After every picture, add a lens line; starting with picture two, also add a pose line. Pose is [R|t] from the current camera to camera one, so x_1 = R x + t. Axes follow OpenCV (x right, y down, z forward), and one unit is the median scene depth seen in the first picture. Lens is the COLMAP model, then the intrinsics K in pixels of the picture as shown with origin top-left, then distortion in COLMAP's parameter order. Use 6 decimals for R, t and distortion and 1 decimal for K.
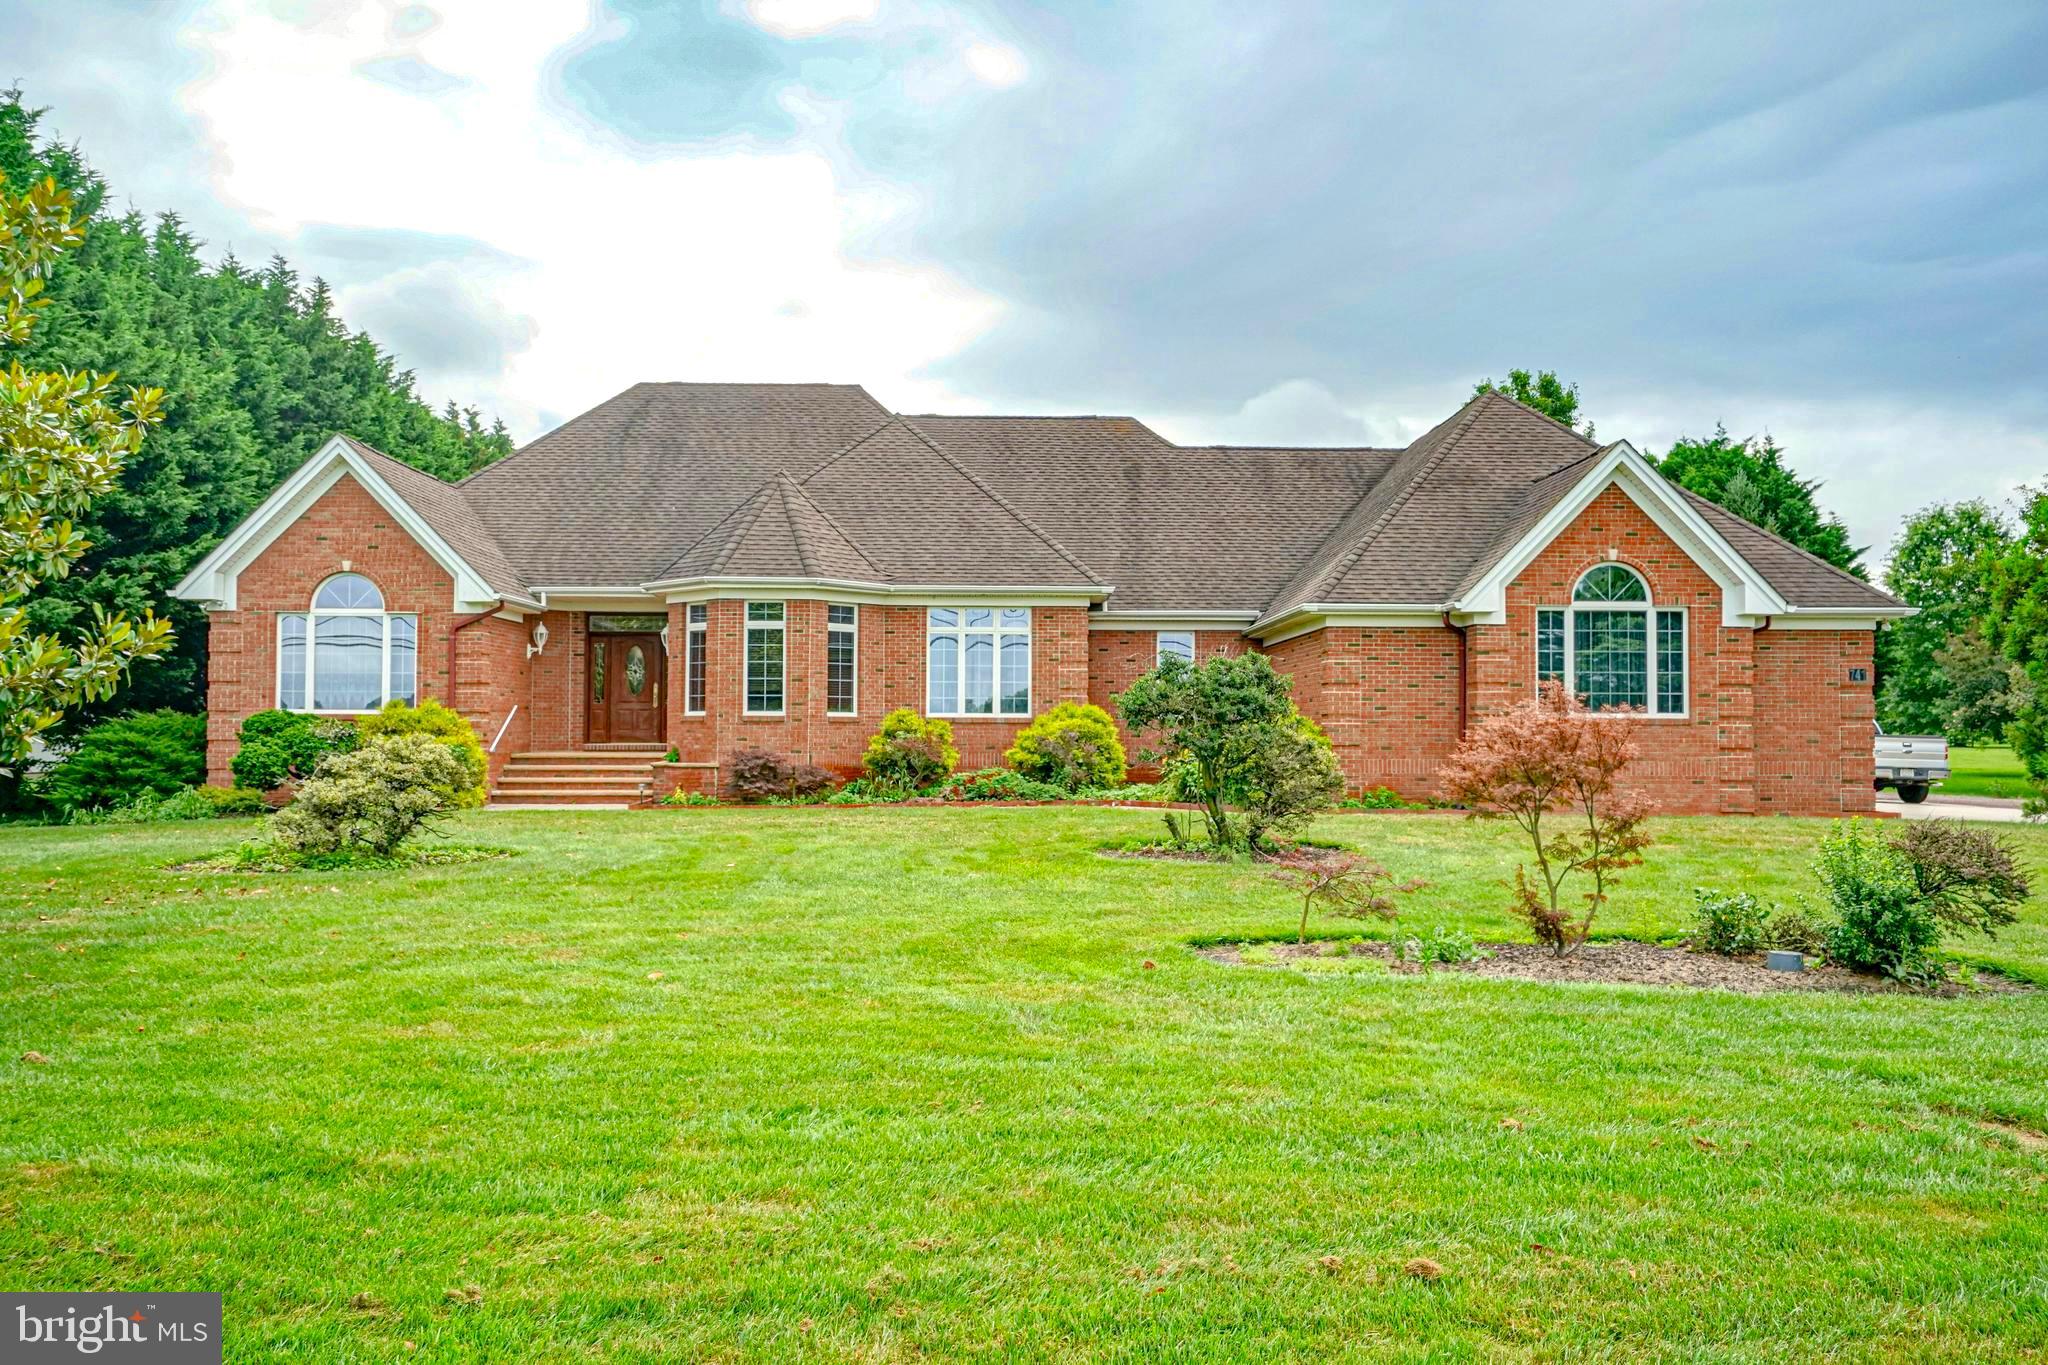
lens RADIAL K [[1581.2, 0, 1018.7], [0, 1581.2, 677.5], [0, 0, 1]] dist [-0.010193, -0.000804]
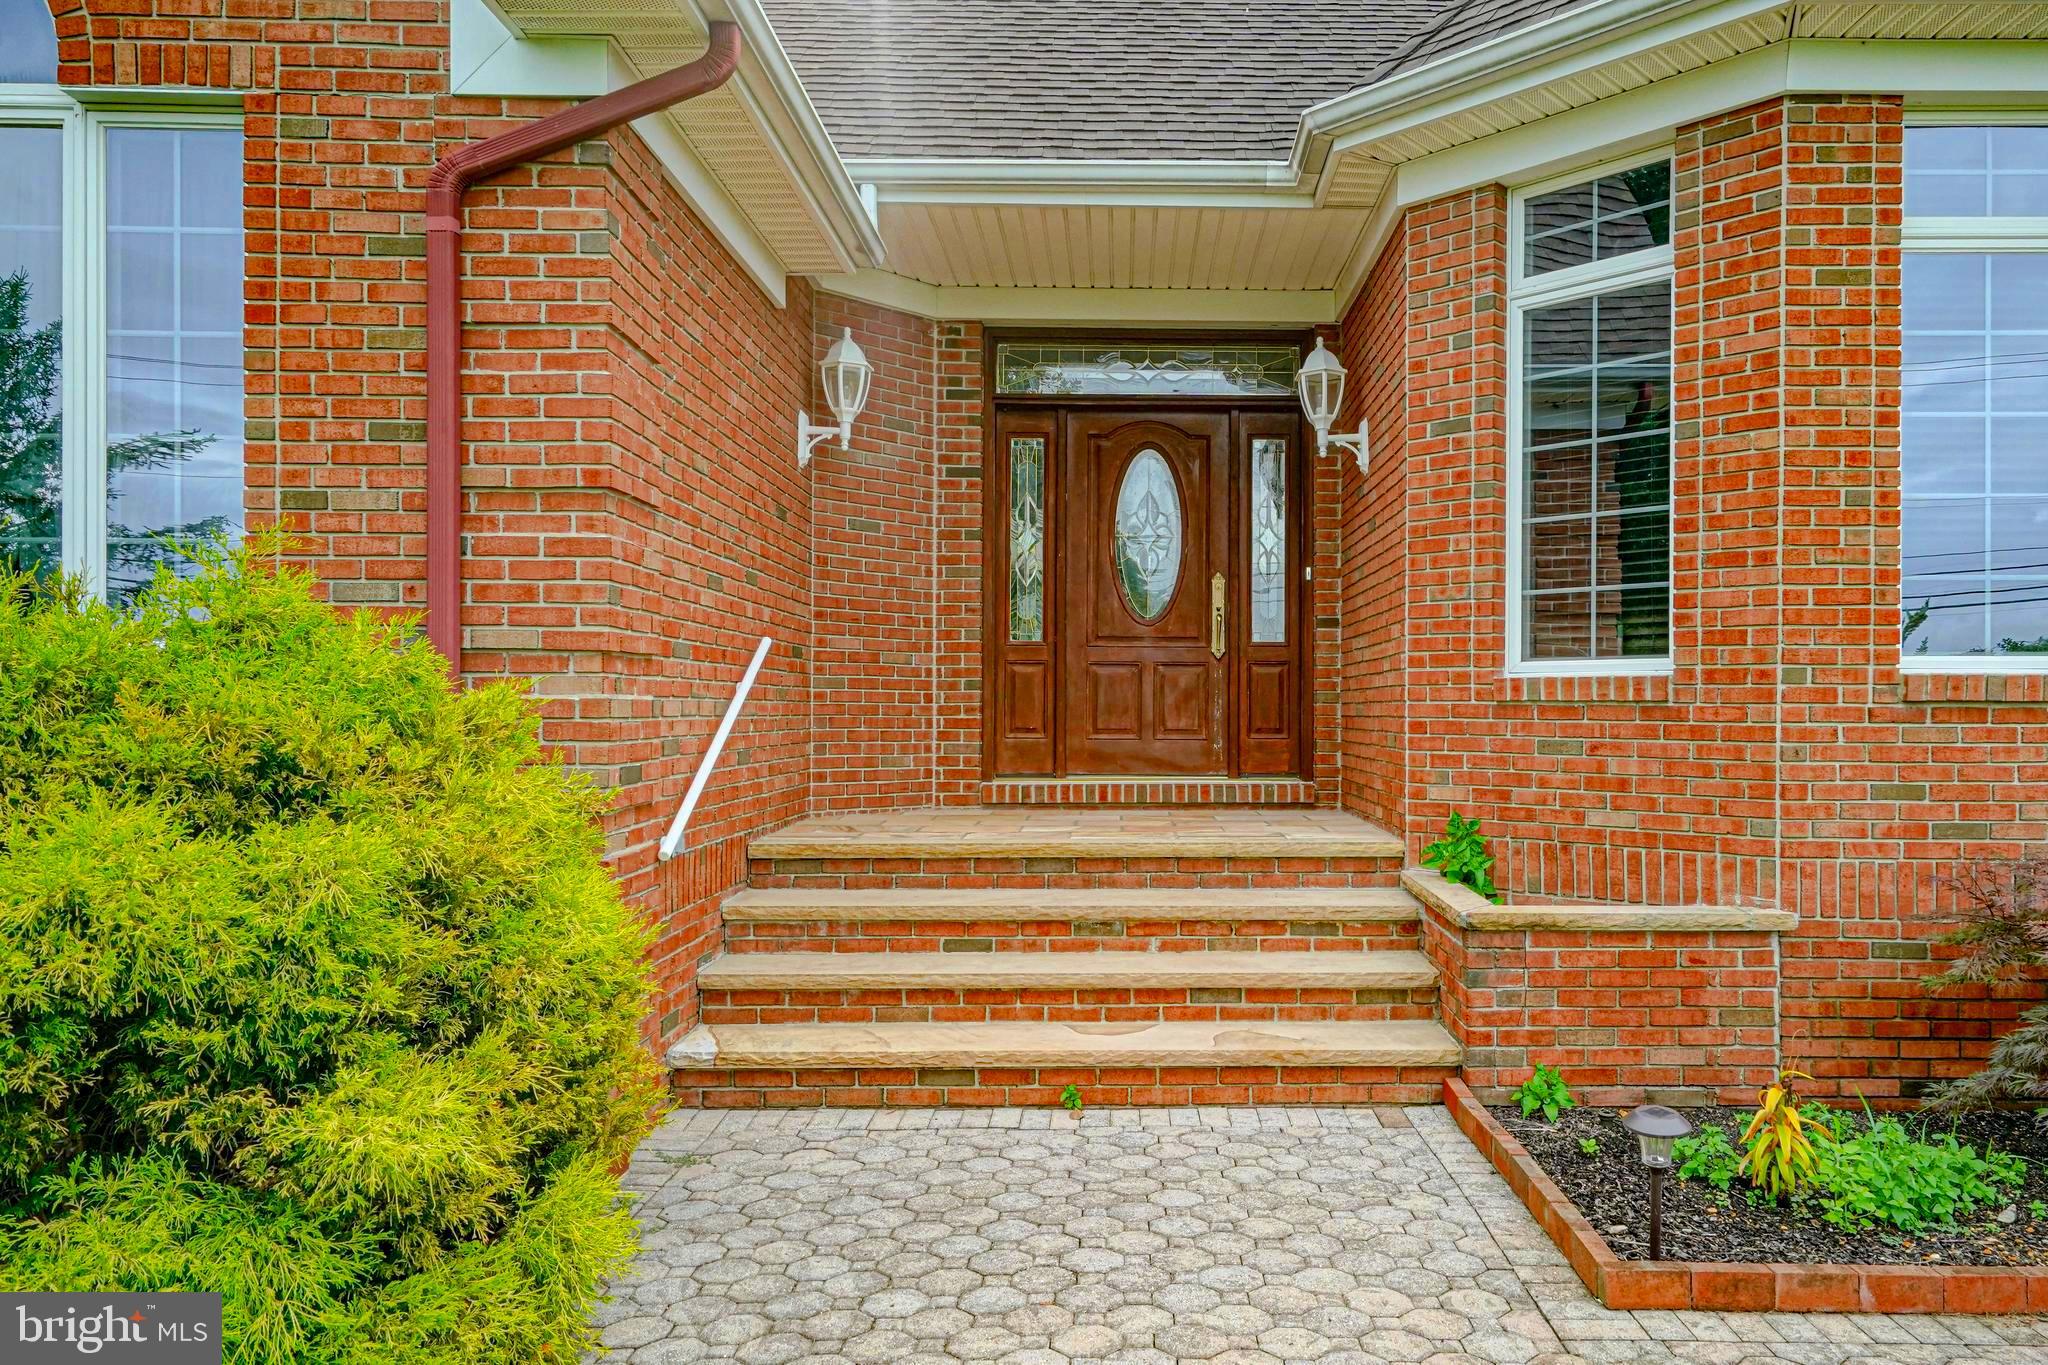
lens RADIAL K [[1207.9, 0, 1031.4], [0, 1207.9, 690.8], [0, 0, 1]] dist [0.001442, 0.000178]
pose [[0.999716, 0.000517, -0.023808, -0.277225], [-0.000117, 0.999859, 0.016763, 0.023021], [0.023813, -0.016755, 0.999576, 0.828390]]
